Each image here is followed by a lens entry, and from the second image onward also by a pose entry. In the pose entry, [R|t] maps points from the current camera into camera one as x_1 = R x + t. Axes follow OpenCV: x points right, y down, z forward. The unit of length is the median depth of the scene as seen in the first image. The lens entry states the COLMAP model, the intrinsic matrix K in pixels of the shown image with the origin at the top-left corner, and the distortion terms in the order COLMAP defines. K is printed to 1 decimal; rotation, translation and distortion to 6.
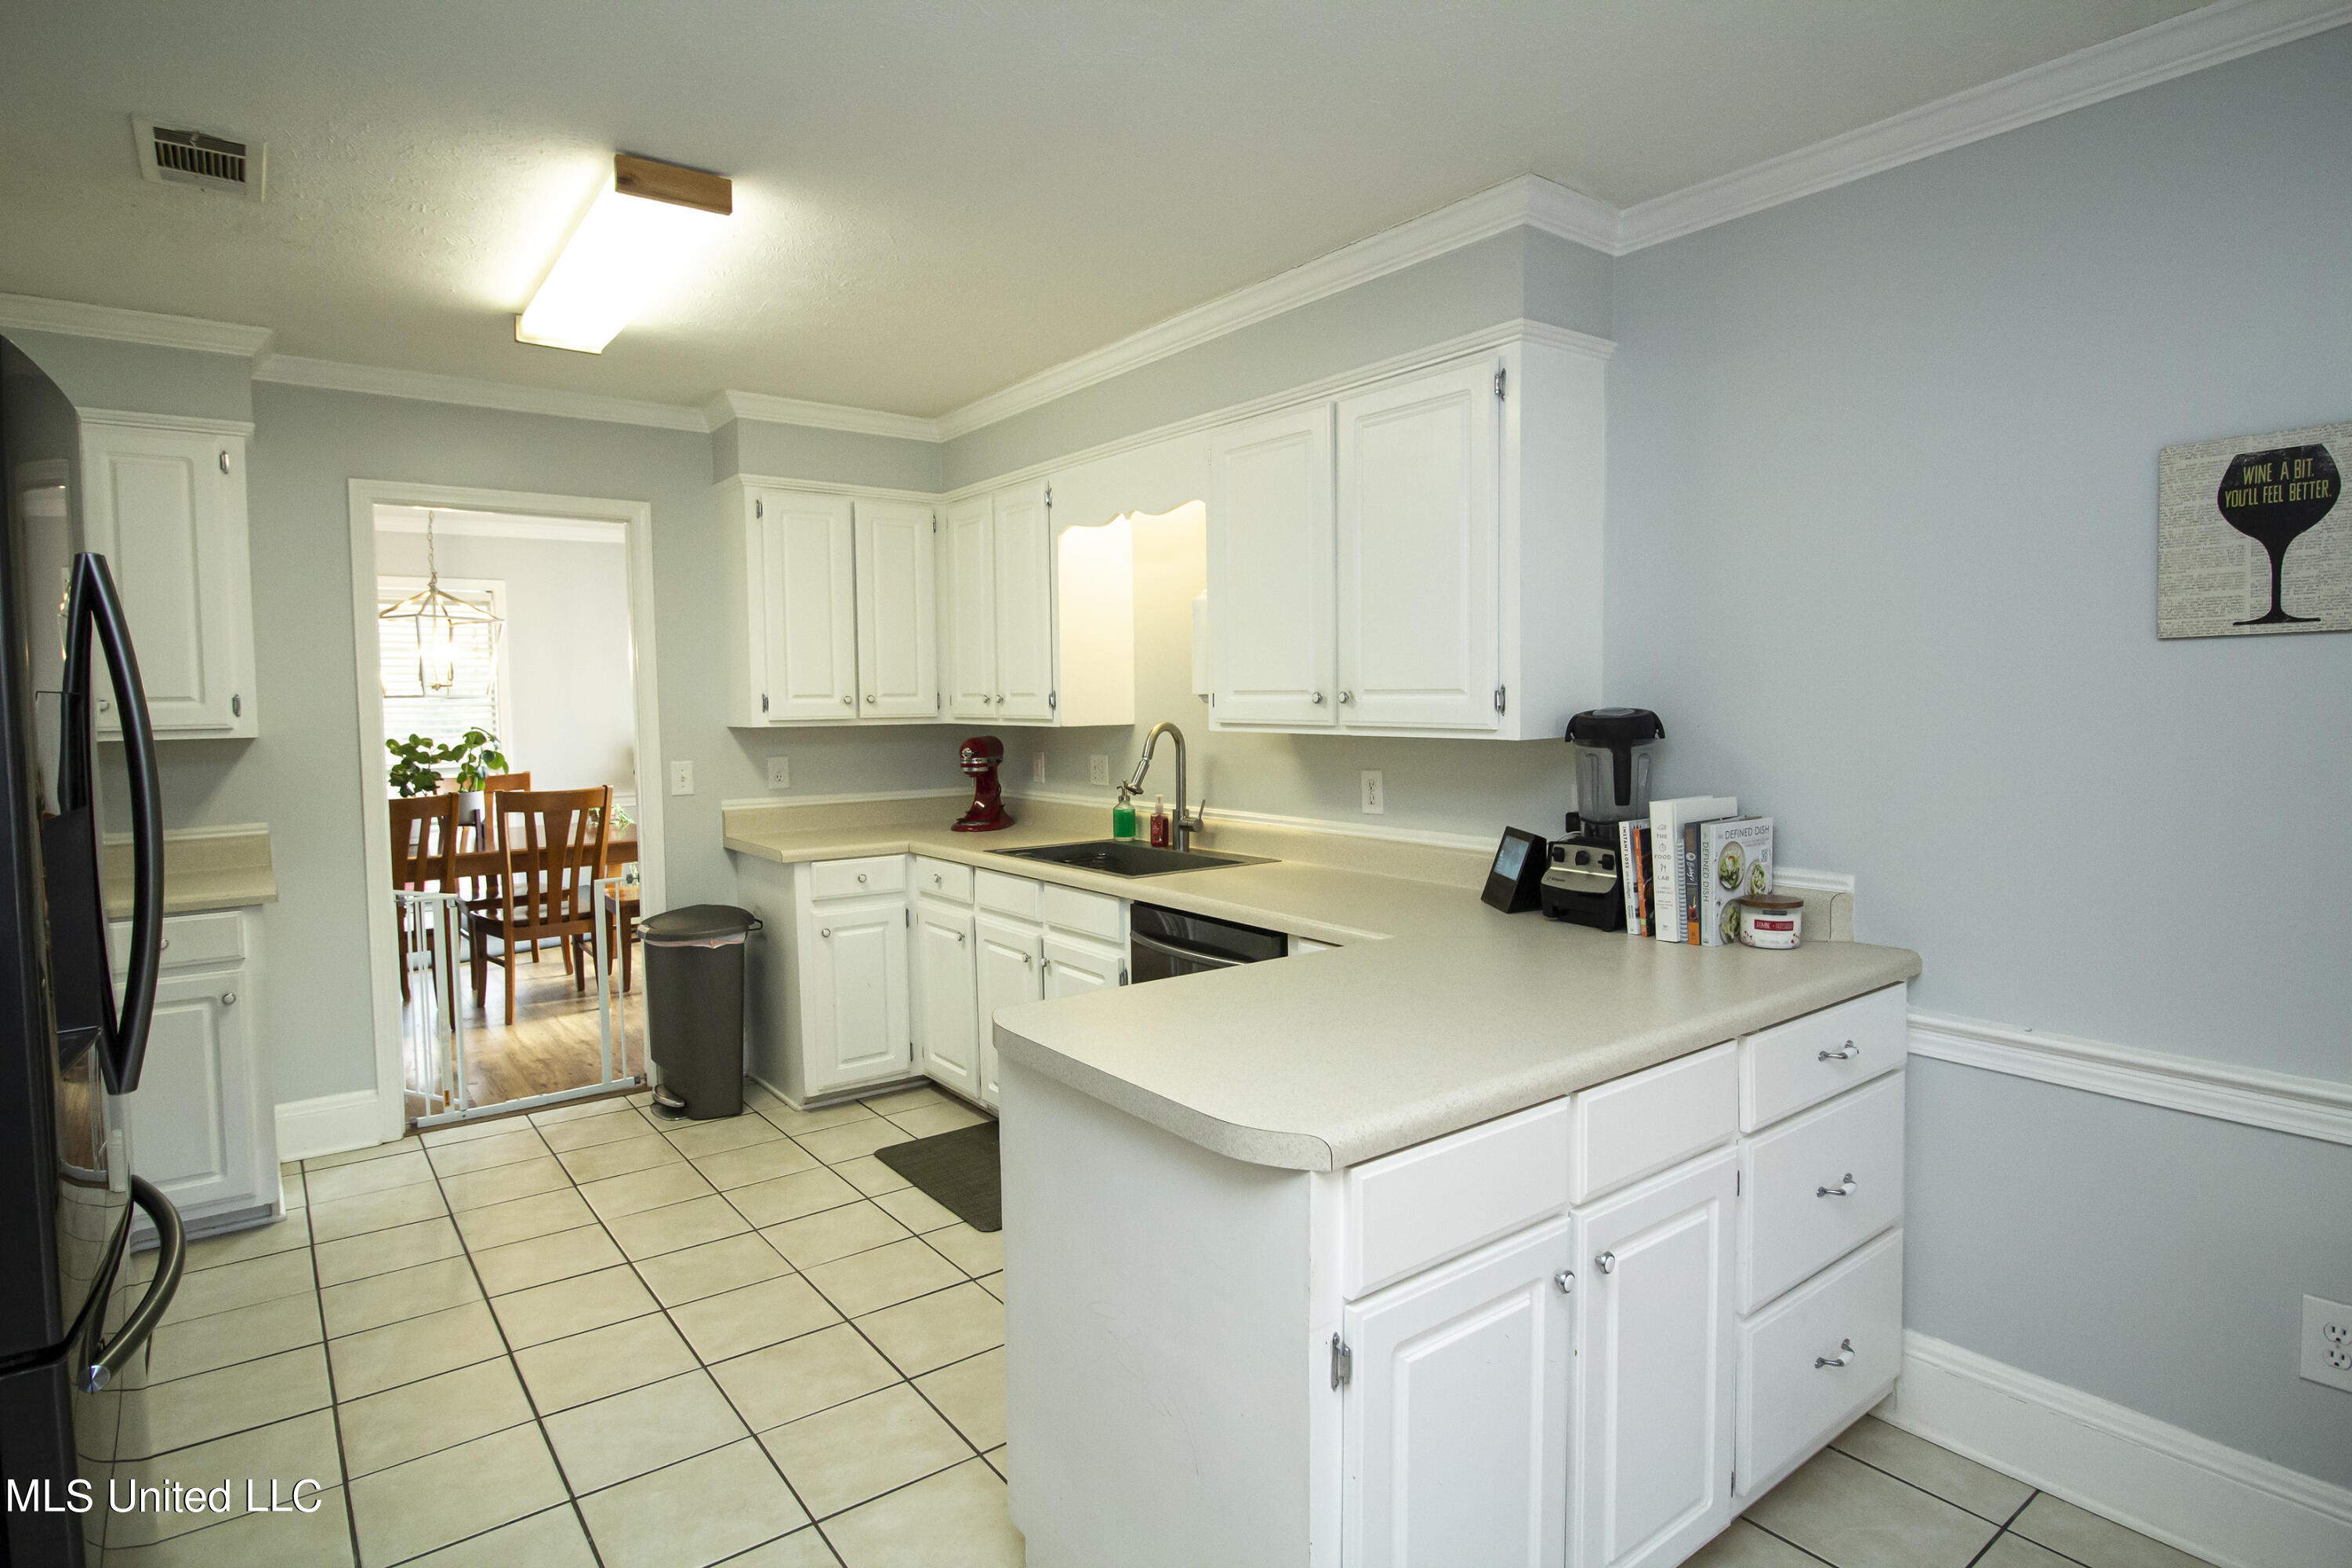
lens RADIAL K [[1234.7, 0, 1164.2], [0, 1234.7, 771.5], [0, 0, 1]] dist [-0.106135, 0.000129]
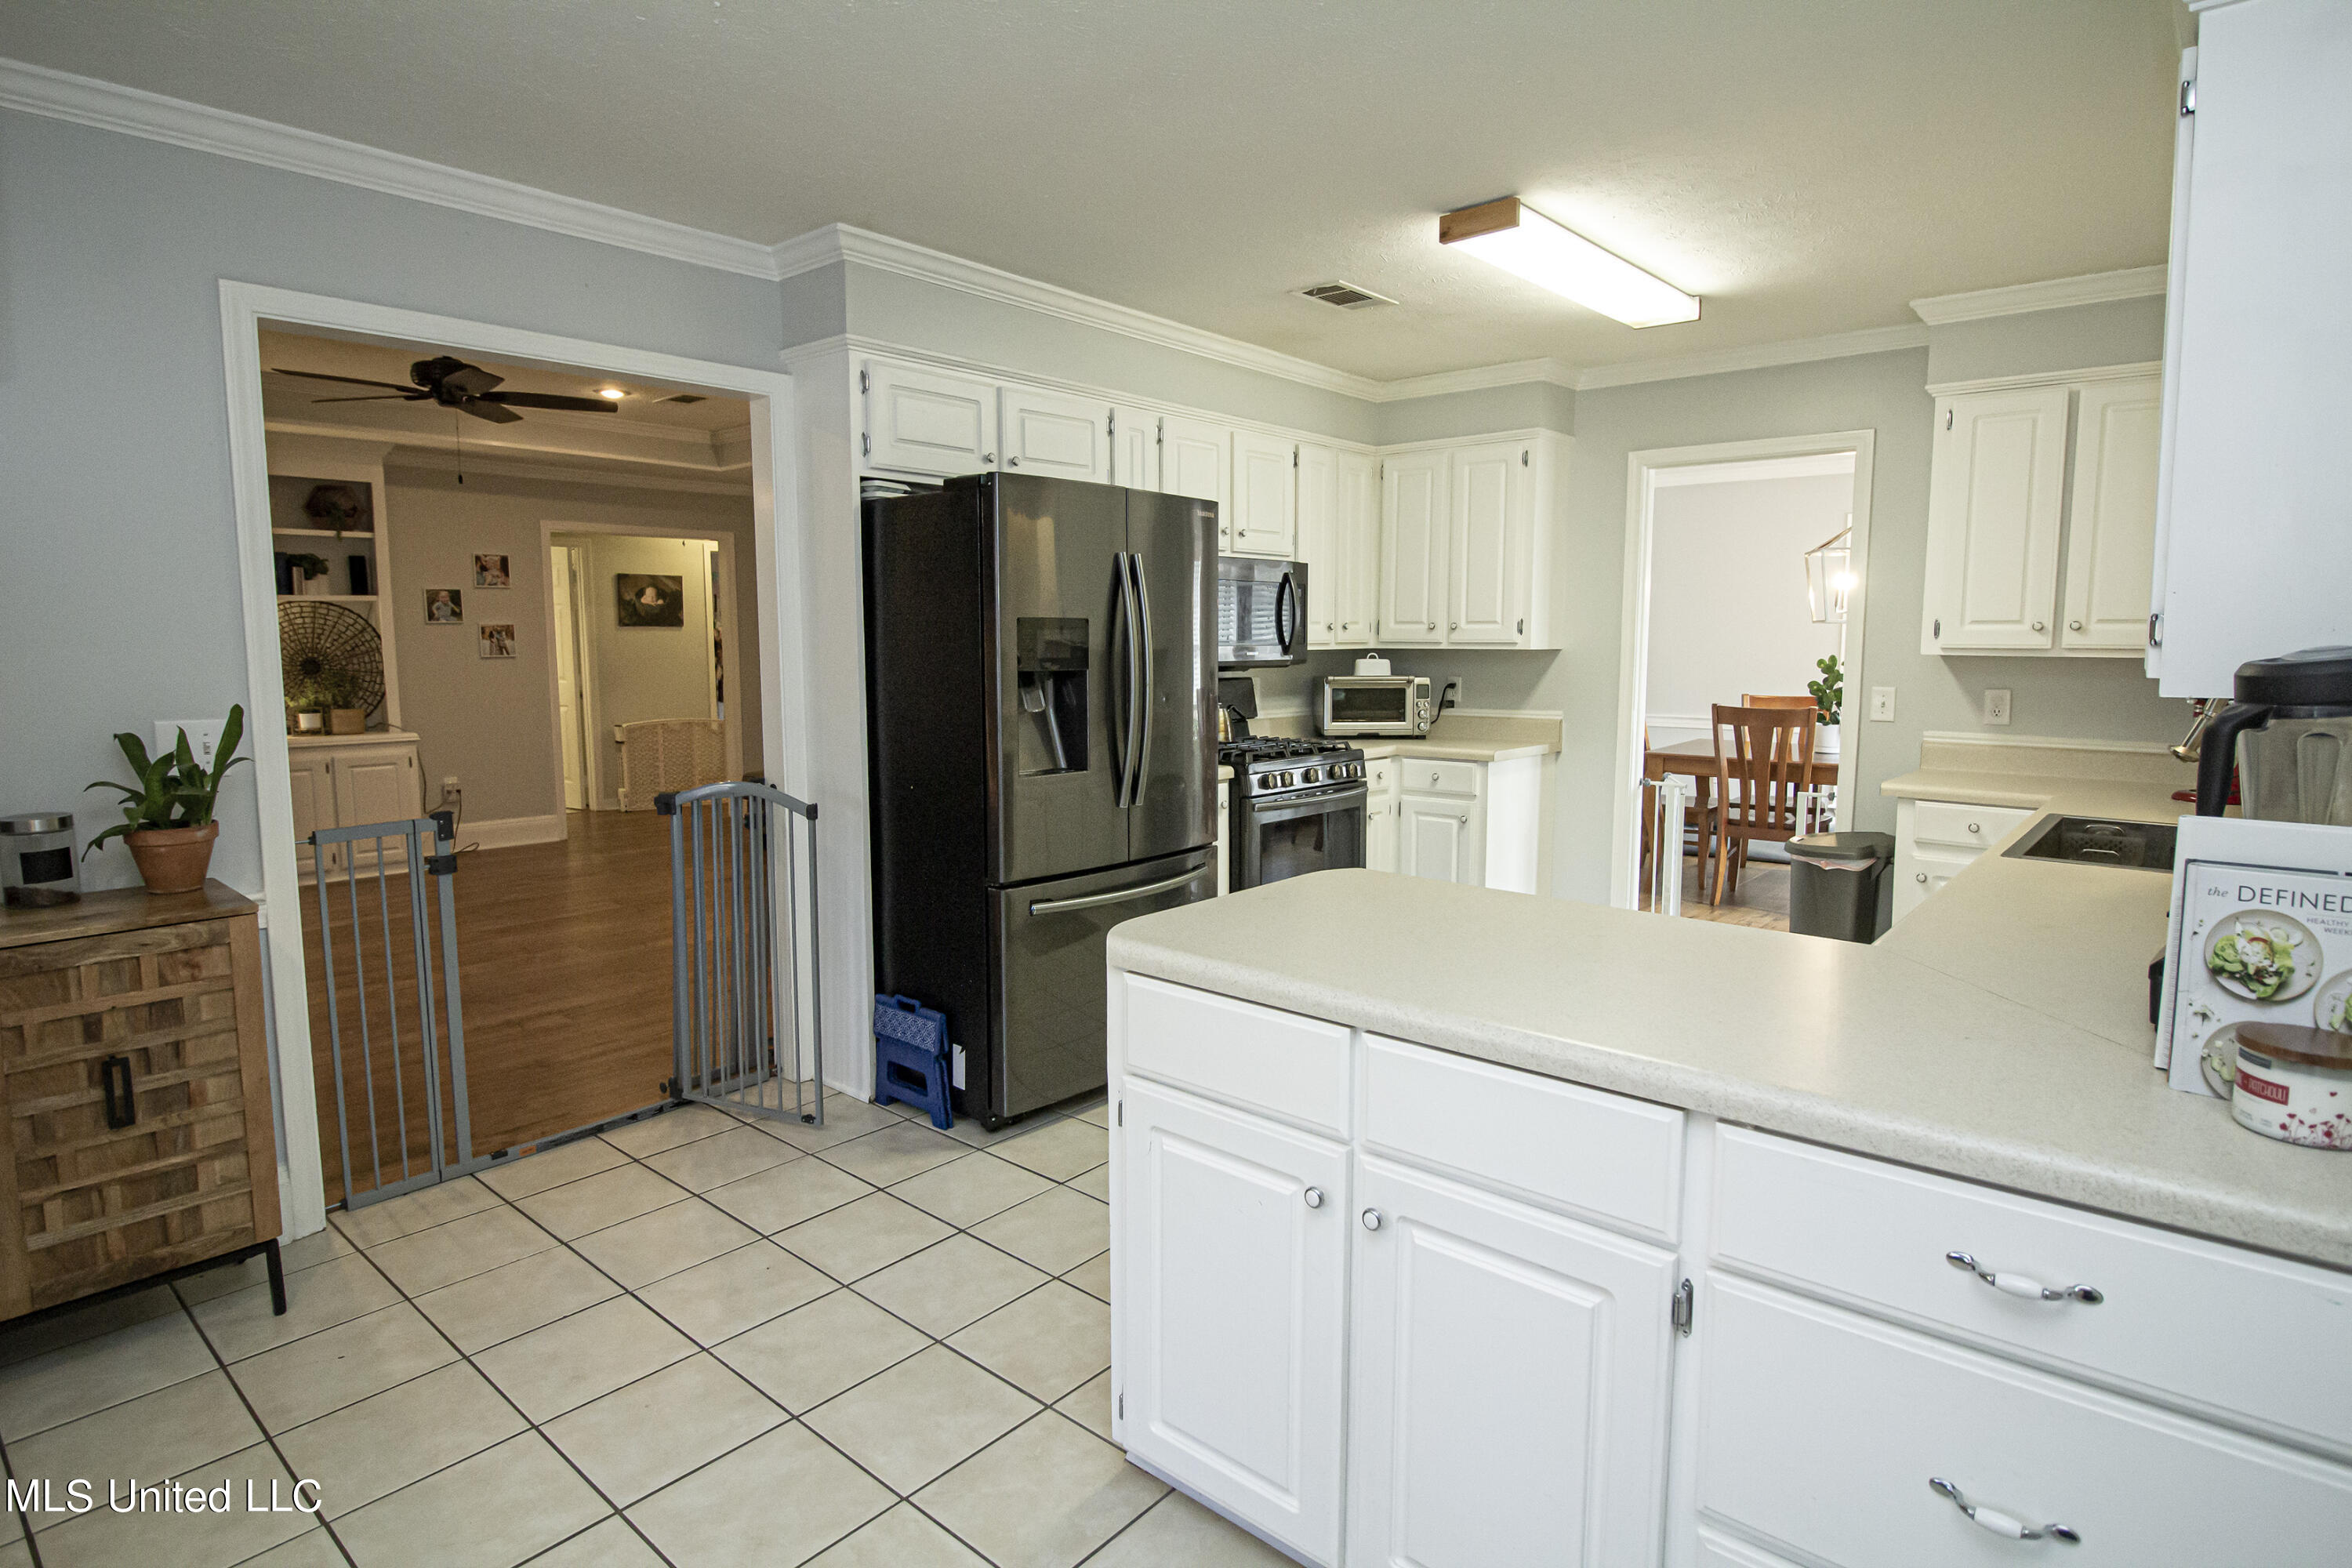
lens RADIAL K [[1234.7, 0, 1164.2], [0, 1234.7, 771.5], [0, 0, 1]] dist [-0.106135, 0.000129]
pose [[0.209460, 0.109927, -0.971618, 0.440976], [-0.044448, 0.993704, 0.102844, -0.014390], [0.976806, 0.021645, 0.213027, 0.241393]]
